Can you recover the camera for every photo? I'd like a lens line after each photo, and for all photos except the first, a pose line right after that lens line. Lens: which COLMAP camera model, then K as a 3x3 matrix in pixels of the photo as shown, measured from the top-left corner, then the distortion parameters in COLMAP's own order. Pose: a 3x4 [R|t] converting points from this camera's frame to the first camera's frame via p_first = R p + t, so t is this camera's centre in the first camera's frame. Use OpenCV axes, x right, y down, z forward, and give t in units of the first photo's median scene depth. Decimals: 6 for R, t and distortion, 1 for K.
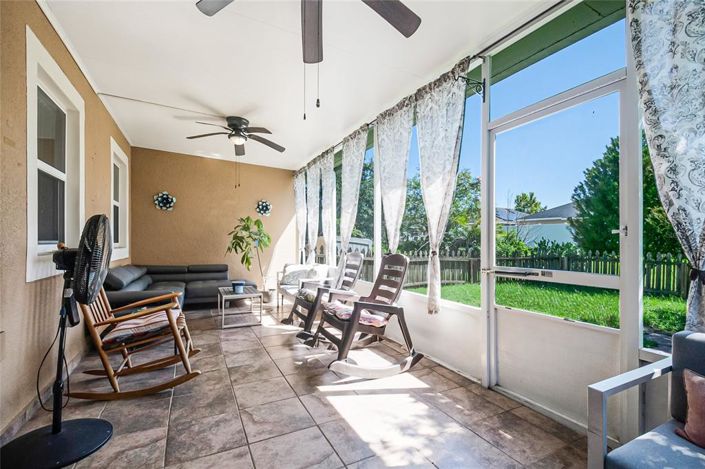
lens RADIAL K [[313.5, 0, 354.5], [0, 313.5, 242.8], [0, 0, 1]] dist [0.001574, -0.000244]
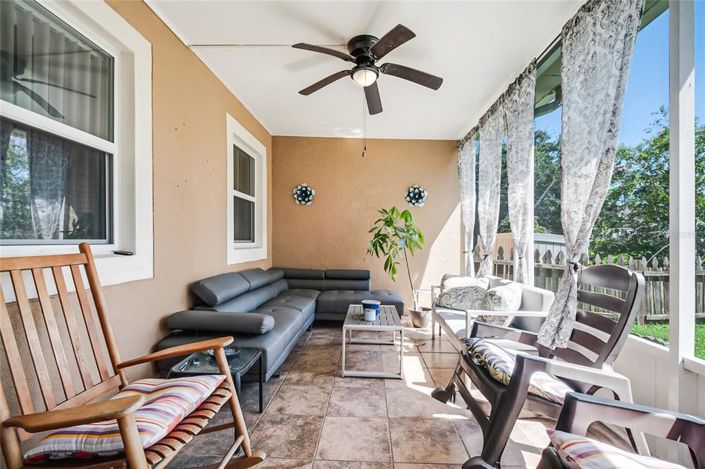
lens RADIAL K [[313.5, 0, 354.5], [0, 313.5, 242.8], [0, 0, 1]] dist [0.001574, -0.000244]
pose [[0.872770, 0.002395, -0.488126, -0.061596], [-0.000821, 0.999994, 0.003438, -0.002381], [0.488132, -0.002599, 0.872766, 0.323076]]
